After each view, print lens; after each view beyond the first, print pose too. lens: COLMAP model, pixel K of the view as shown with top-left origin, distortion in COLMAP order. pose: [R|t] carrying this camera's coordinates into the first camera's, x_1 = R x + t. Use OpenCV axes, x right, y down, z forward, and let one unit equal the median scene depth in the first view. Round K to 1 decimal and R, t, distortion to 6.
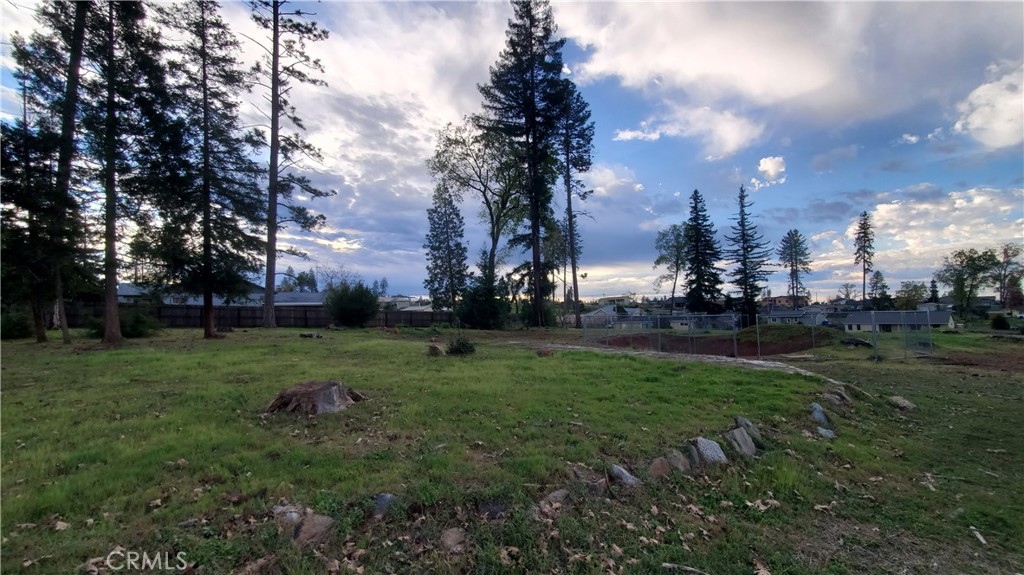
lens RADIAL K [[404.9, 0, 514.8], [0, 404.9, 295.7], [0, 0, 1]] dist [-0.001774, -0.001041]
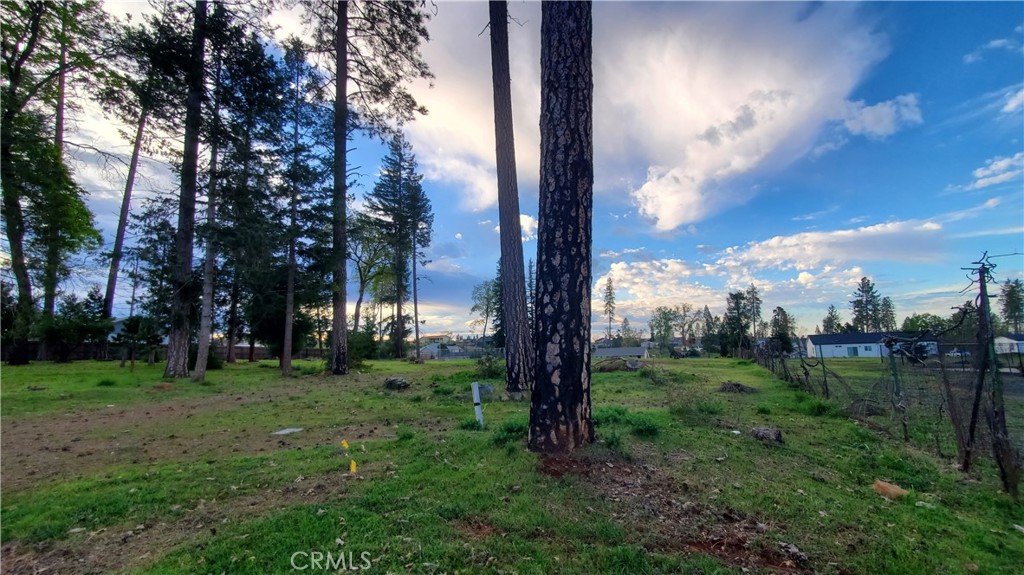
lens RADIAL K [[404.9, 0, 514.8], [0, 404.9, 295.7], [0, 0, 1]] dist [-0.001774, -0.001041]
pose [[0.901296, 0.049864, 0.430324, -0.082889], [-0.009404, 0.995371, -0.095644, -0.005274], [-0.433101, 0.082157, 0.897593, -0.213910]]
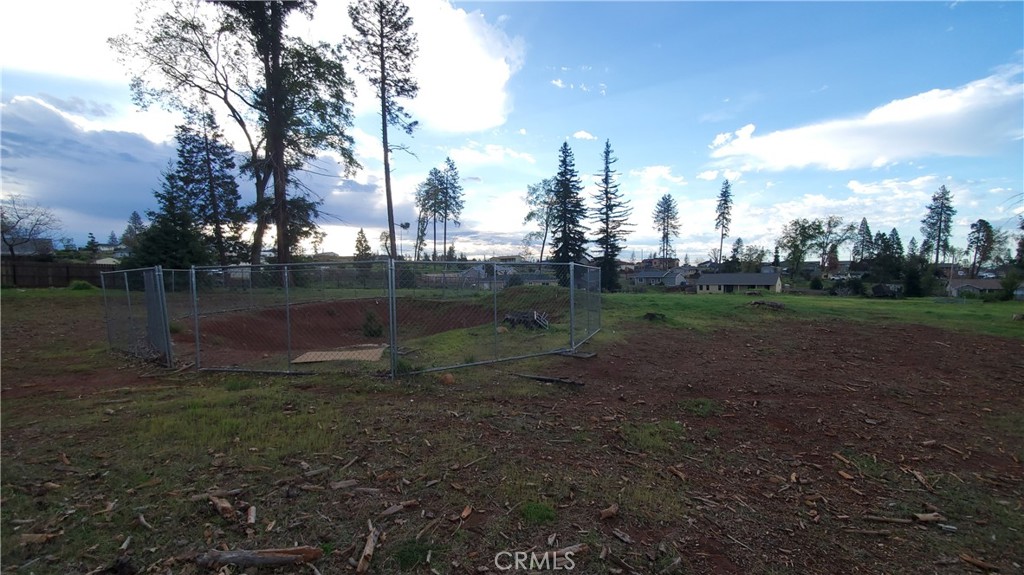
lens RADIAL K [[400.6, 0, 516.3], [0, 400.6, 297.6], [0, 0, 1]] dist [0.015762, -0.020542]
pose [[0.975650, -0.003697, 0.219300, 0.121707], [-0.019538, 0.994418, 0.103687, 0.005122], [-0.218460, -0.105447, 0.970132, 0.071926]]
